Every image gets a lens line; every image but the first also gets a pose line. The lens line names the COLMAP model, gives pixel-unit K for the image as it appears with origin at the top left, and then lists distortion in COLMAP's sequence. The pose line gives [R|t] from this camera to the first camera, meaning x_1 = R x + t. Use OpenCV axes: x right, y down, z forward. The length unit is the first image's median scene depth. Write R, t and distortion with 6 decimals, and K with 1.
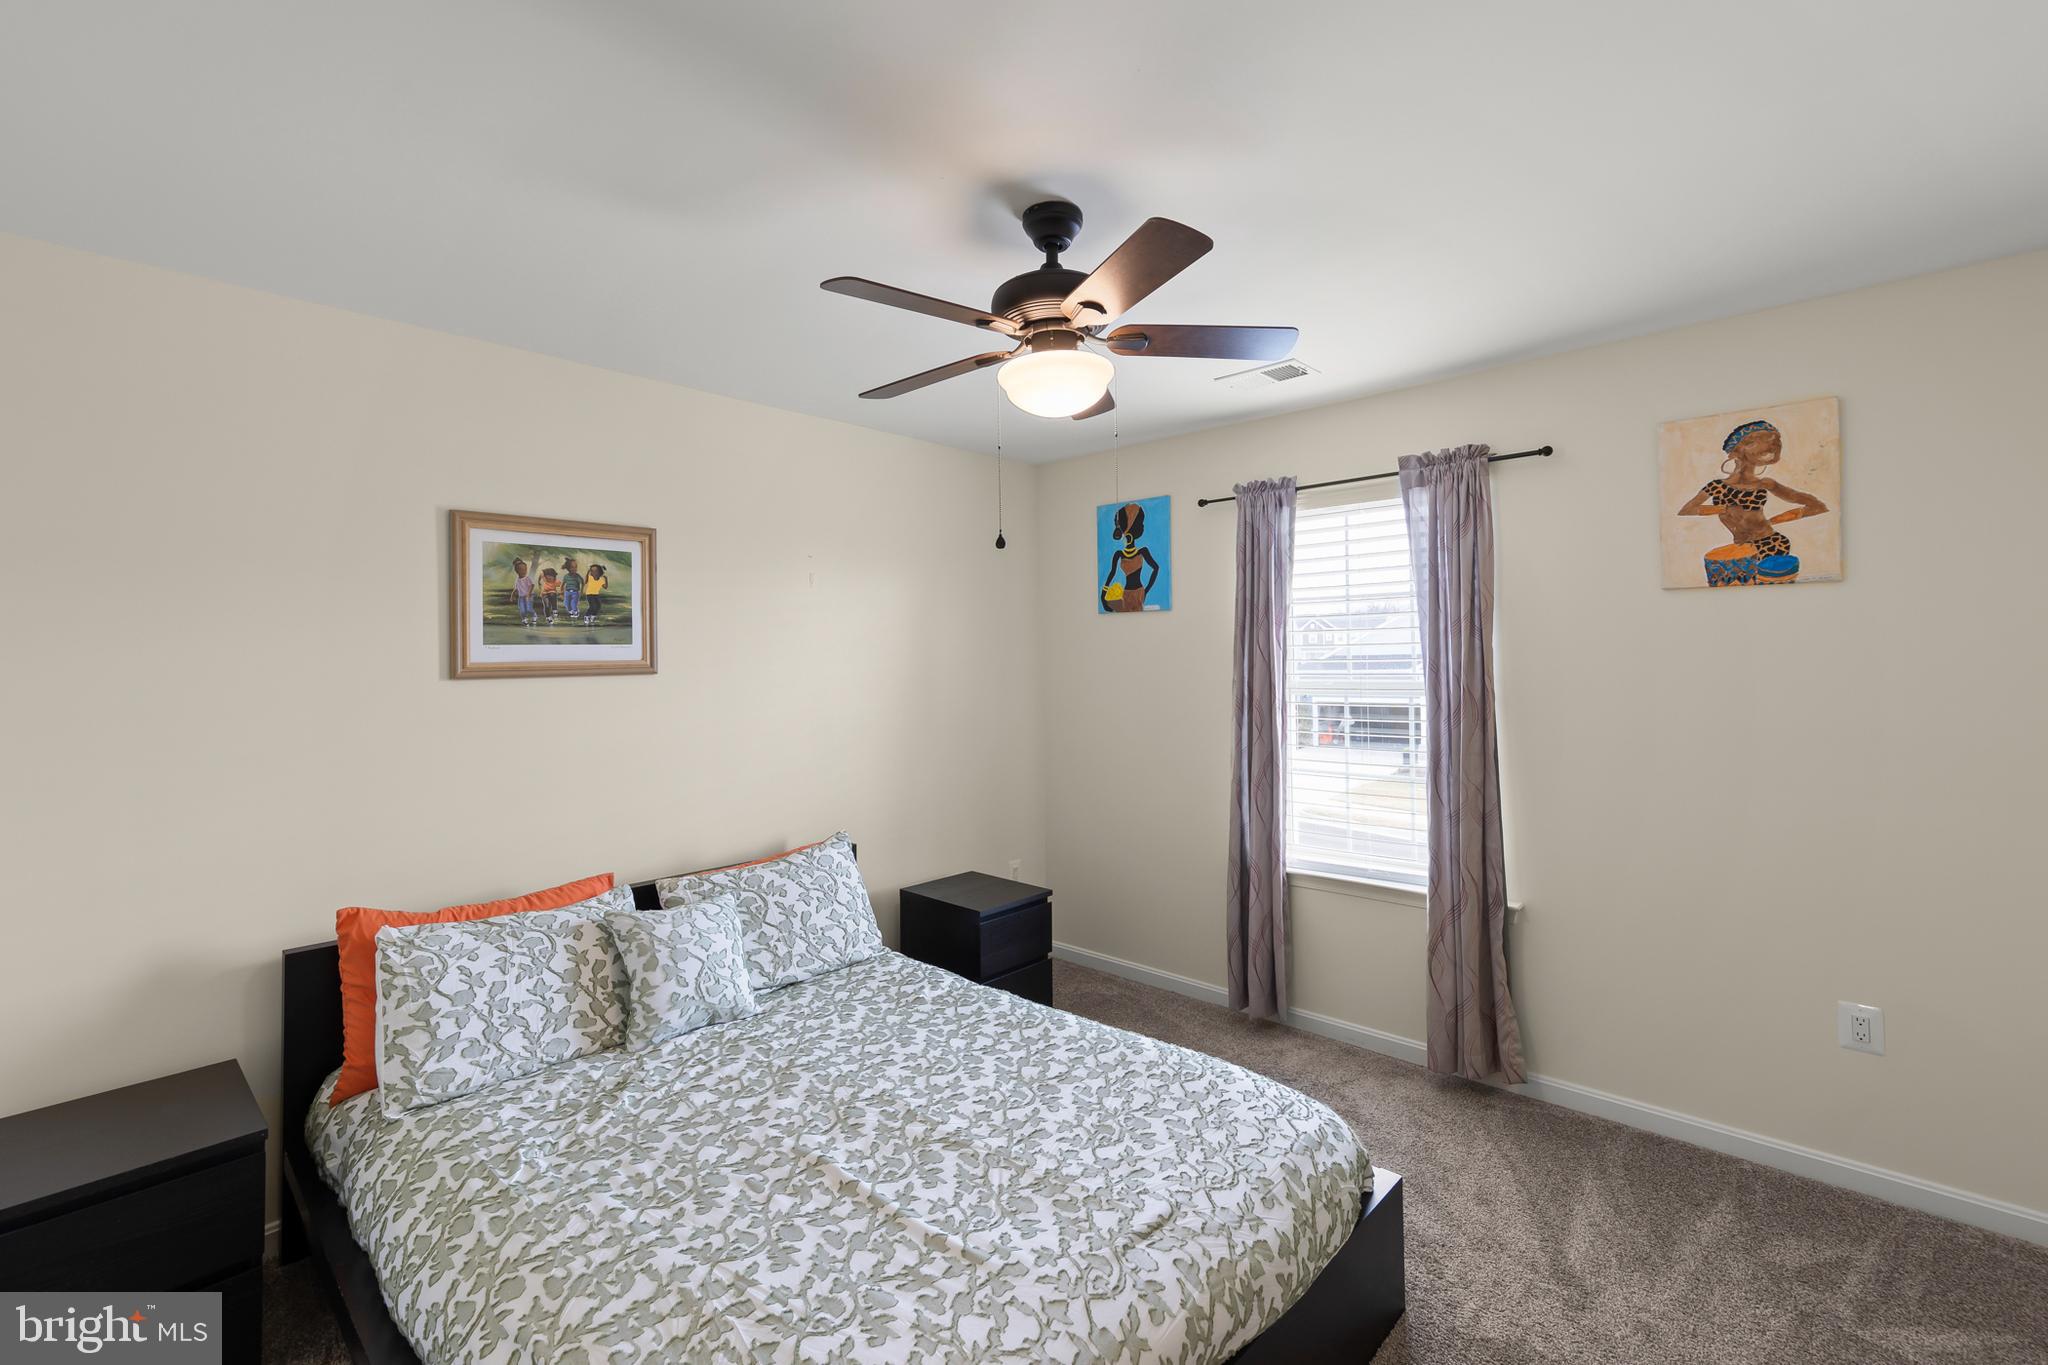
lens RADIAL K [[873.0, 0, 1025.2], [0, 873.0, 642.7], [0, 0, 1]] dist [0.002959, 0.000261]
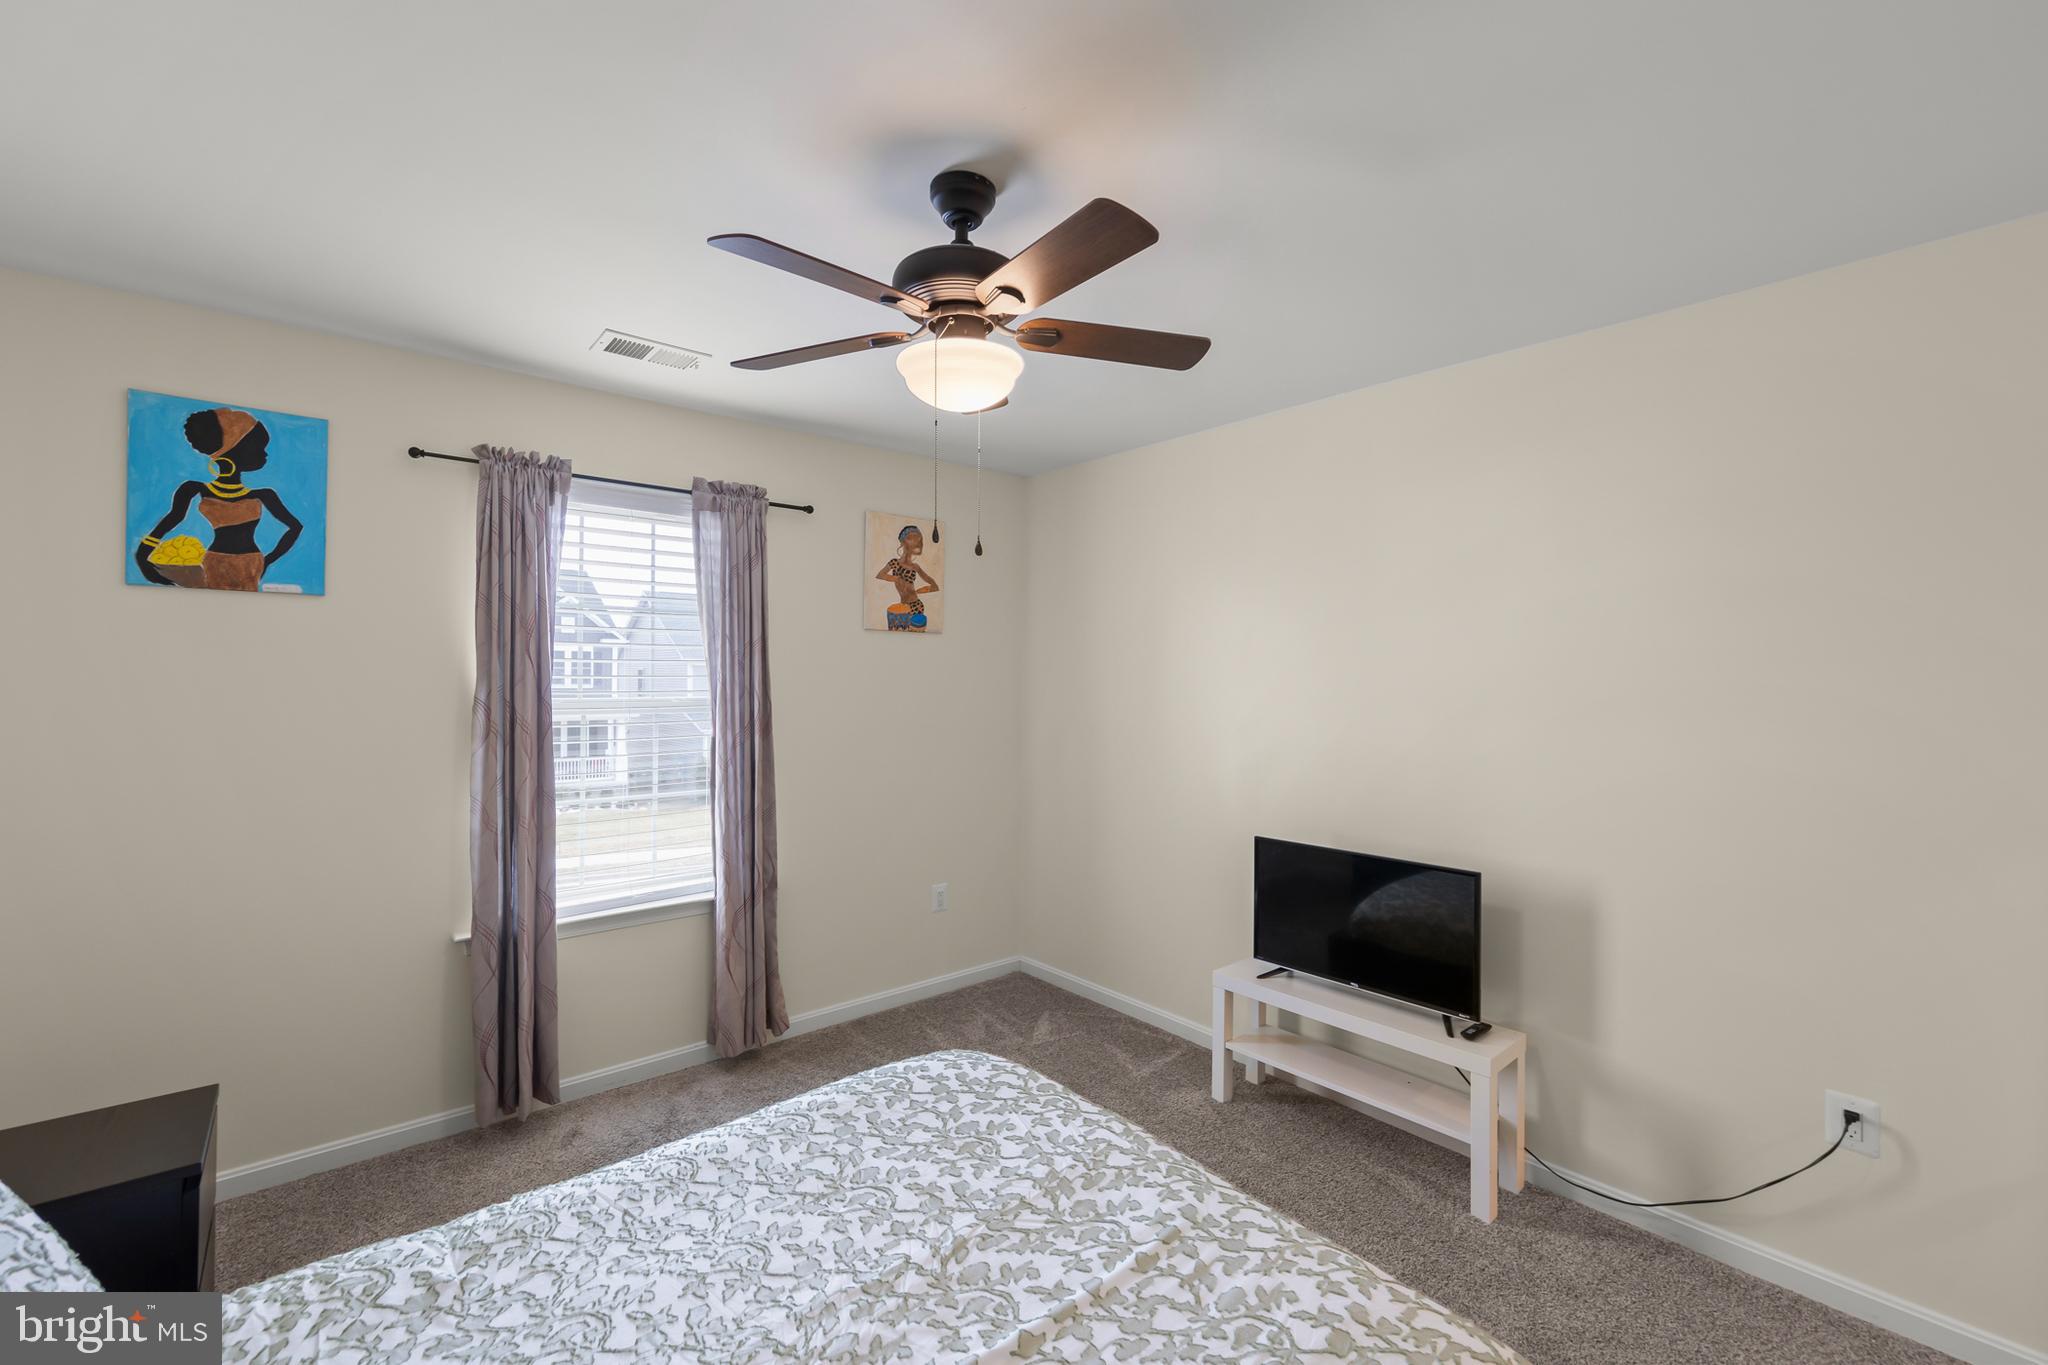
lens RADIAL K [[863.6, 0, 1024.0], [0, 863.6, 682.5], [0, 0, 1]] dist [0.001395, 0.000147]
pose [[0.116322, 0.006702, 0.993189, -0.576726], [-0.029597, 0.999557, -0.003278, 0.019842], [-0.992770, -0.029014, 0.116469, 0.550016]]
